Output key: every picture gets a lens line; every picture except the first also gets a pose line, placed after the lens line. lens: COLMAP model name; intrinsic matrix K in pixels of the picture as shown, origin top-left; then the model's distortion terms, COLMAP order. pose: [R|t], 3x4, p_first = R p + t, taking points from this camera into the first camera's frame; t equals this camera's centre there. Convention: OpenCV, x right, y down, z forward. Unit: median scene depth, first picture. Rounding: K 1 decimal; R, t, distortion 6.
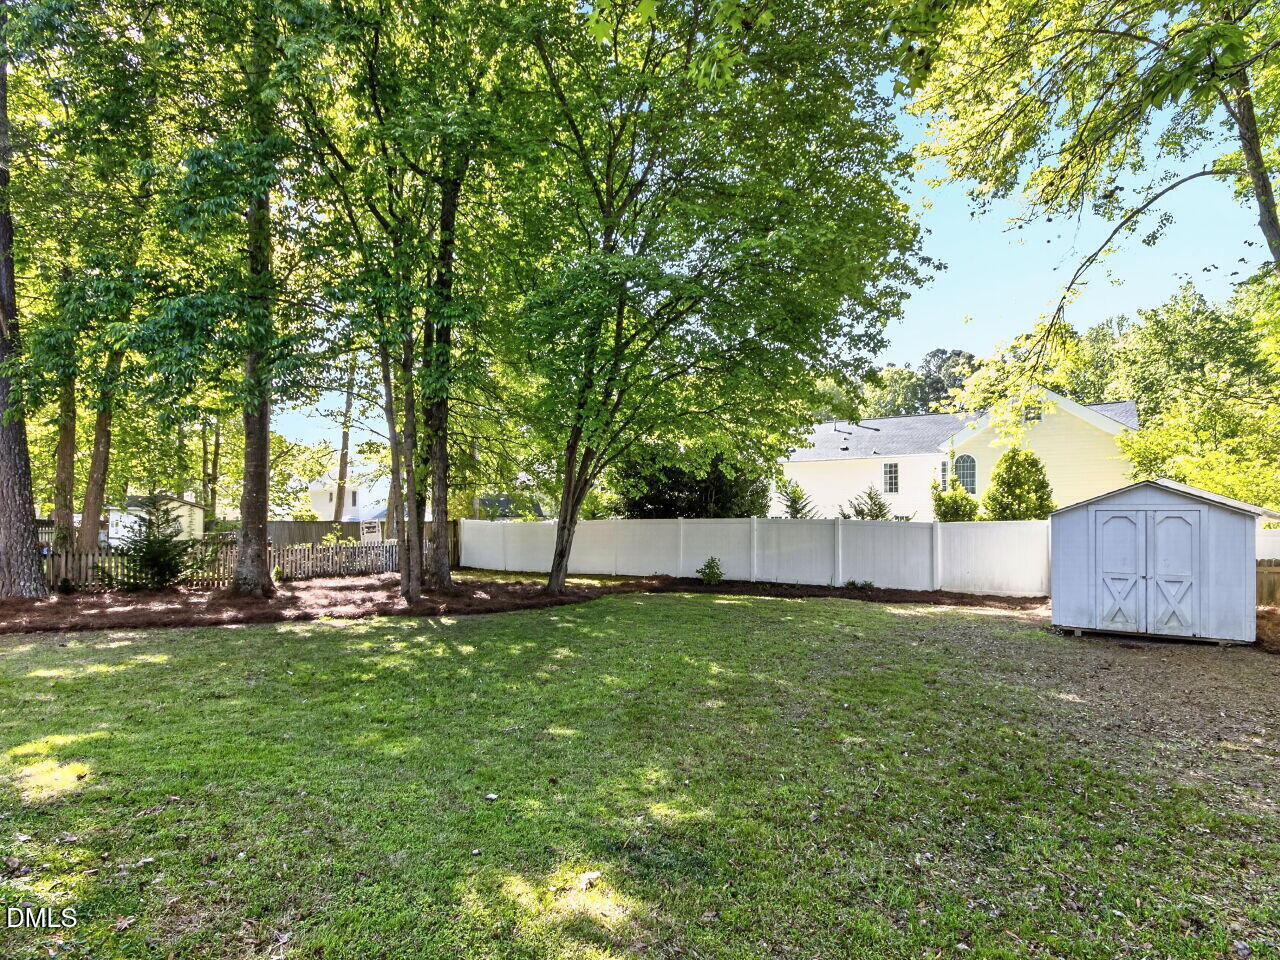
lens RADIAL K [[739.8, 0, 641.5], [0, 739.8, 483.6], [0, 0, 1]] dist [0.005772, 0.002908]
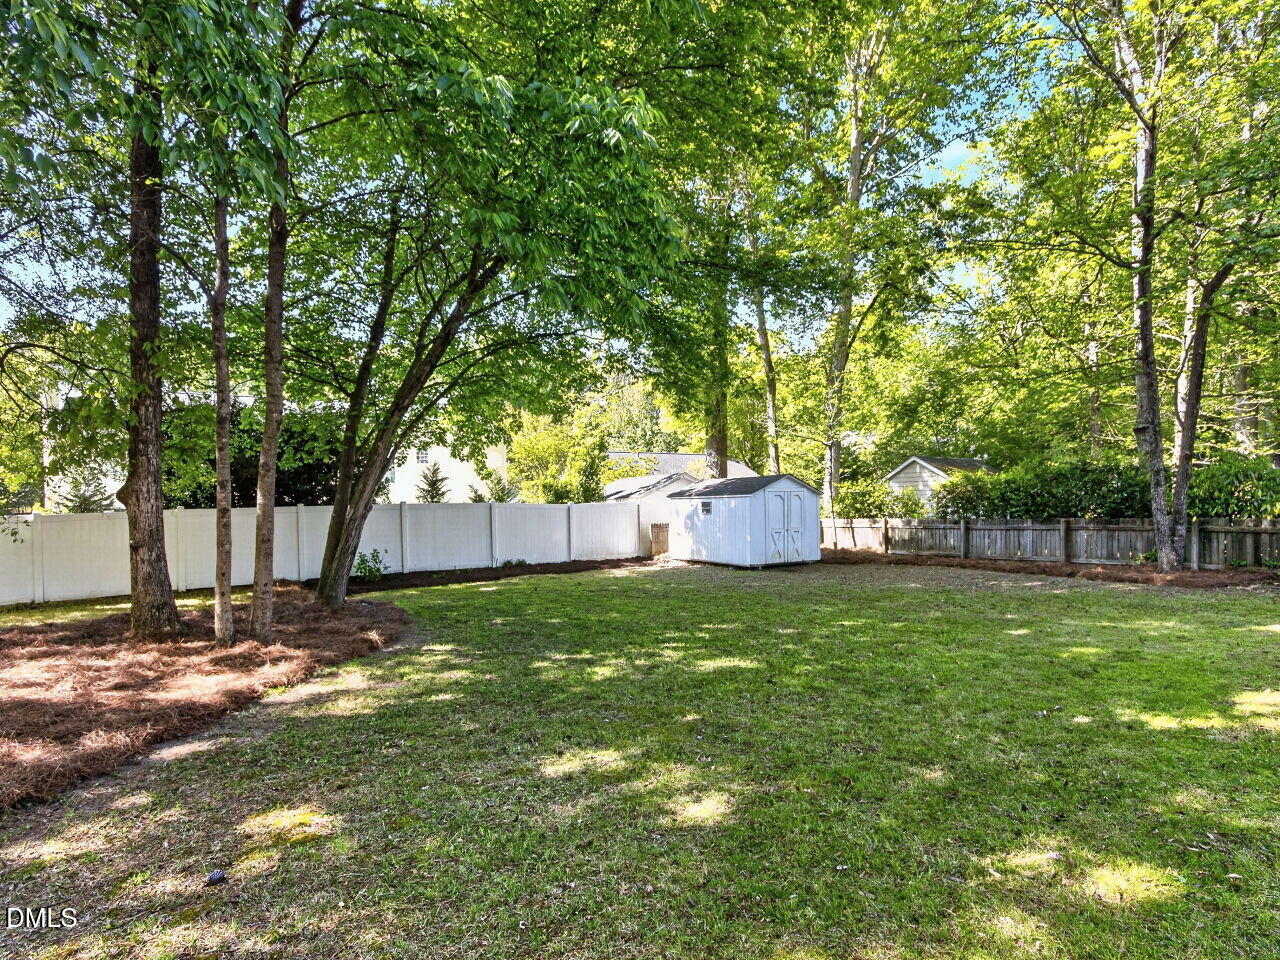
lens RADIAL K [[739.8, 0, 641.5], [0, 739.8, 483.6], [0, 0, 1]] dist [0.005772, 0.002908]
pose [[0.432987, 0.016486, 0.901249, -0.663295], [-0.016734, 0.999807, -0.010249, 0.026502], [-0.901245, -0.010644, 0.433180, 0.361877]]
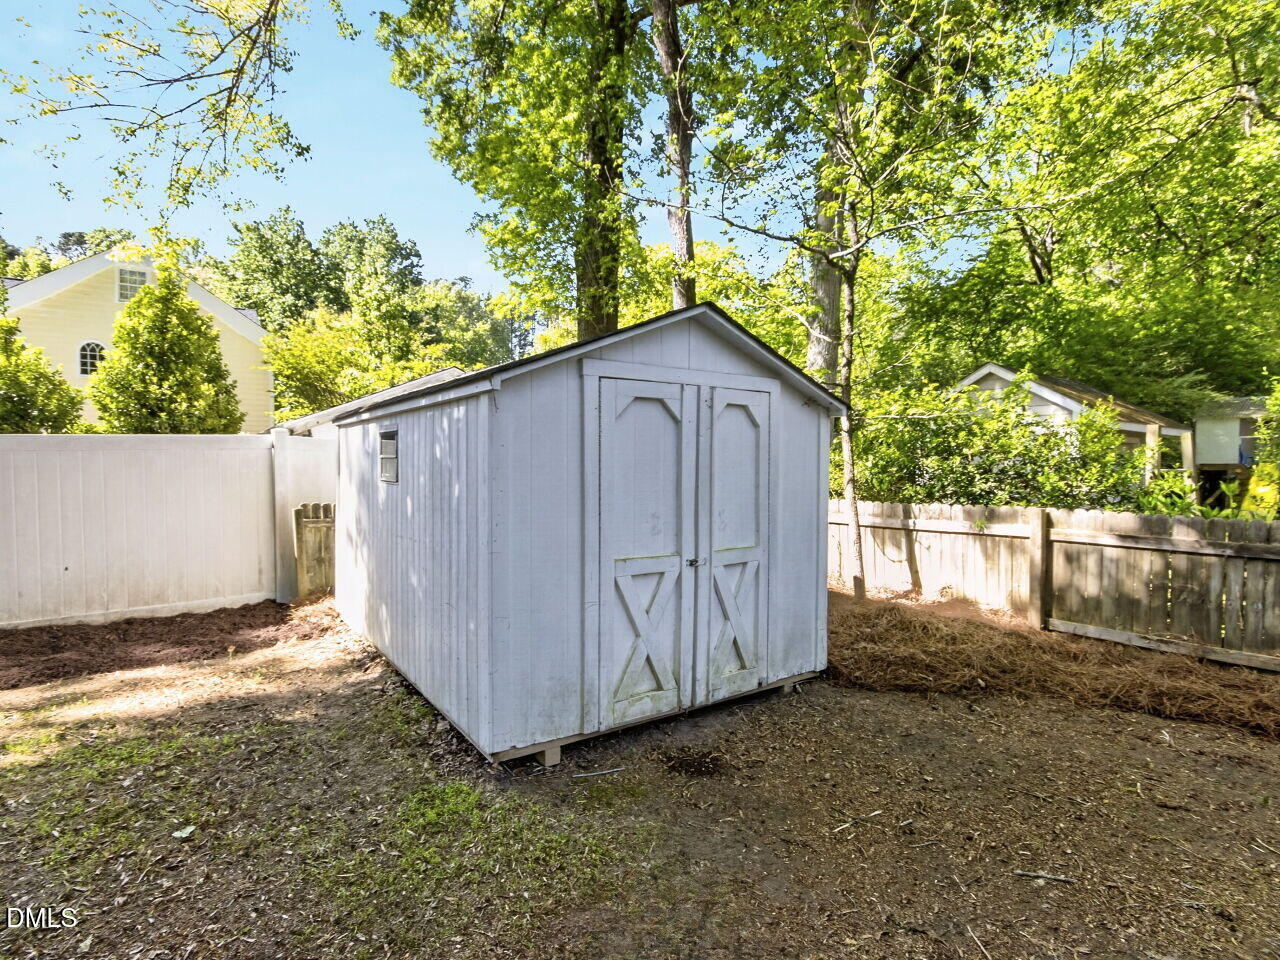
lens RADIAL K [[673.0, 0, 616.6], [0, 673.0, 478.2], [0, 0, 1]] dist [0.005388, 0.001090]
pose [[0.388646, -0.019949, 0.921171, 0.224992], [-0.045539, 0.998128, 0.040829, 0.045961], [-0.920261, -0.057817, 0.387010, 0.586777]]
